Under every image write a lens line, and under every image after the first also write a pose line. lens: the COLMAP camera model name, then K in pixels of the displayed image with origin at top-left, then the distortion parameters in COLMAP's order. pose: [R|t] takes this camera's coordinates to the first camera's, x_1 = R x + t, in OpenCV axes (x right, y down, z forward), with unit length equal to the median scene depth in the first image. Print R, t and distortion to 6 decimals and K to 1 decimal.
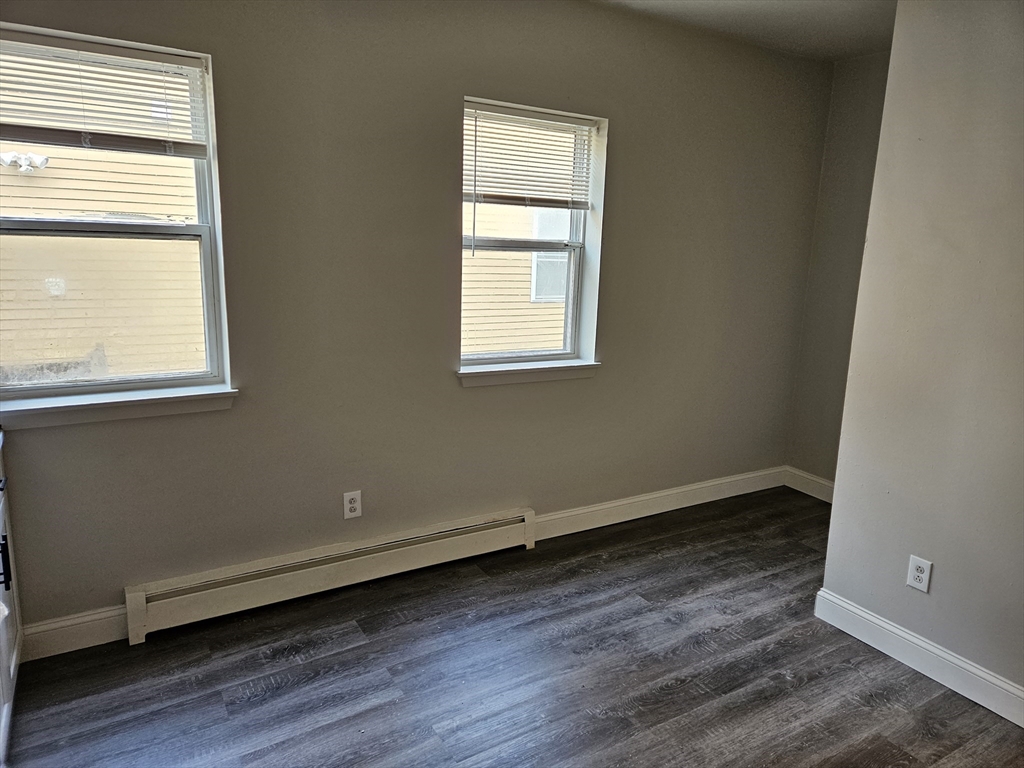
lens RADIAL K [[673.9, 0, 512.0], [0, 673.9, 384.0], [0, 0, 1]] dist [0.081488, -0.054963]
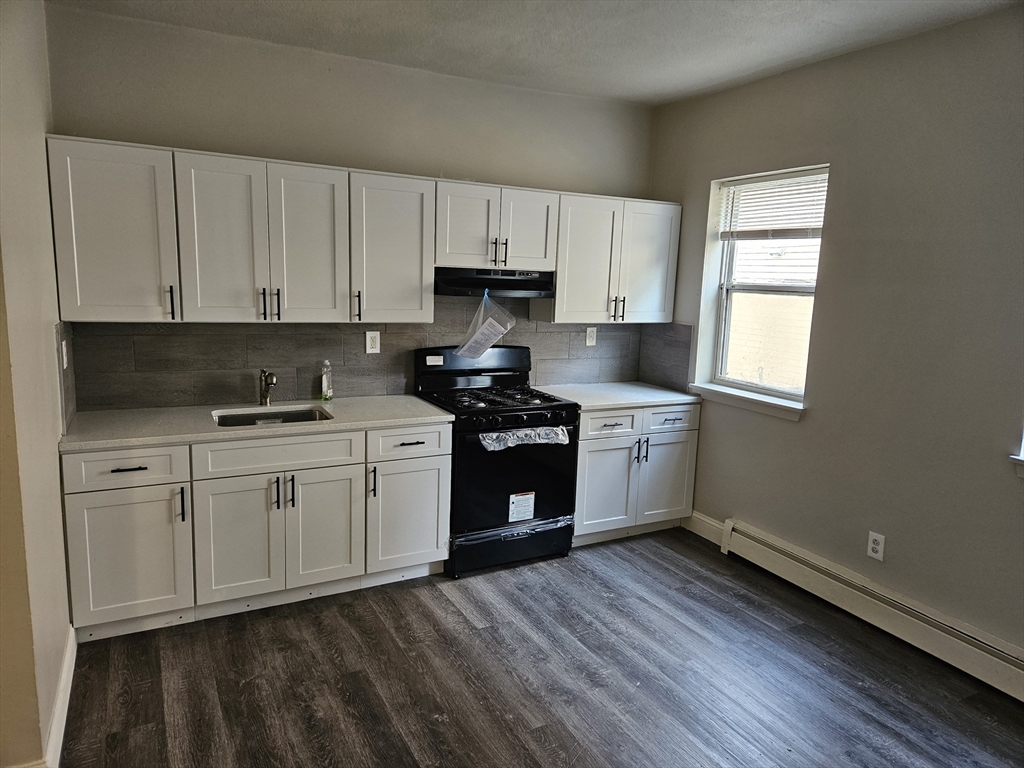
lens RADIAL K [[673.9, 0, 512.0], [0, 673.9, 384.0], [0, 0, 1]] dist [0.081488, -0.054963]
pose [[-0.046480, 0.136376, -0.989566, 0.935618], [-0.242083, 0.959568, 0.143613, -0.091952], [0.969142, 0.246232, -0.011586, 0.462446]]
